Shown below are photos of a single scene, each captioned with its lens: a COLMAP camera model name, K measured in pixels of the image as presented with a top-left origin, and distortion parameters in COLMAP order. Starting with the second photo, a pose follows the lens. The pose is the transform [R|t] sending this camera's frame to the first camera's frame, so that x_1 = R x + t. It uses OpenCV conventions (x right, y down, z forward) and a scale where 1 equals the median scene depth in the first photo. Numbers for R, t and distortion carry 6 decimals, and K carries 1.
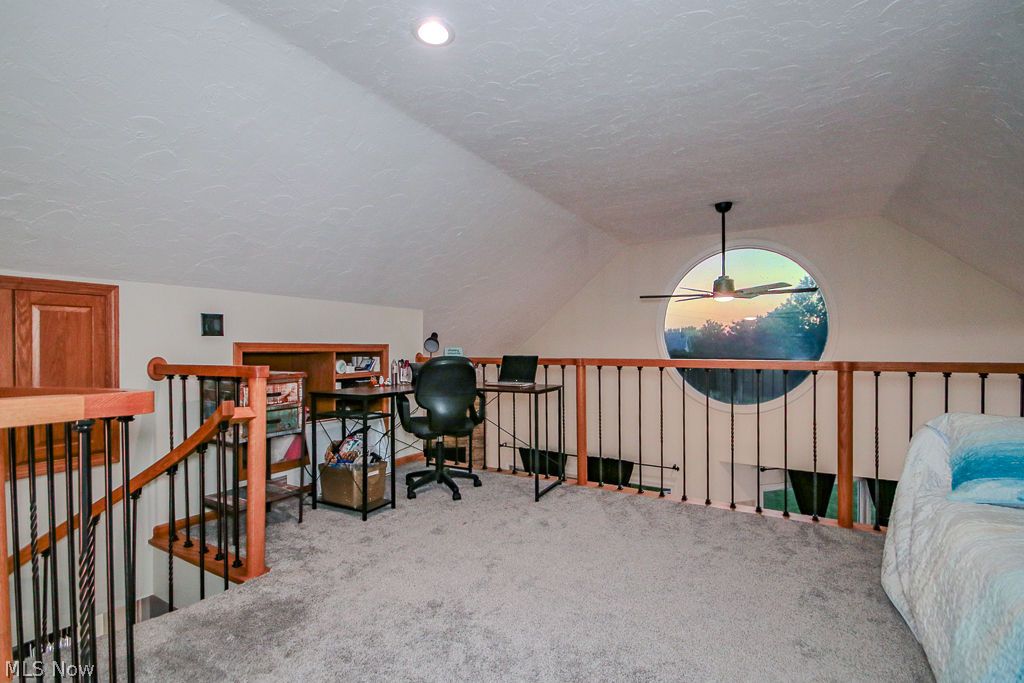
lens RADIAL K [[498.7, 0, 507.9], [0, 498.7, 359.8], [0, 0, 1]] dist [-0.021964, -0.000699]
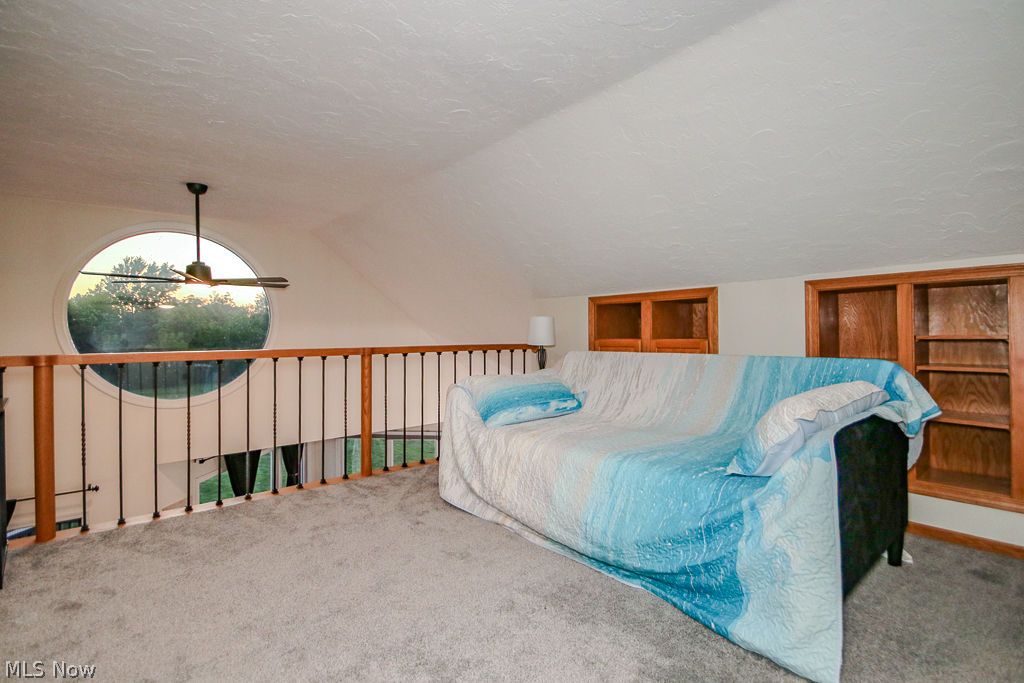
lens RADIAL K [[482.1, 0, 505.9], [0, 482.1, 333.6], [0, 0, 1]] dist [-0.000981, -0.000667]
pose [[0.289488, 0.001958, 0.957180, -0.269334], [0.031350, 0.999442, -0.011526, -0.003973], [-0.956668, 0.033344, 0.289265, 0.183984]]
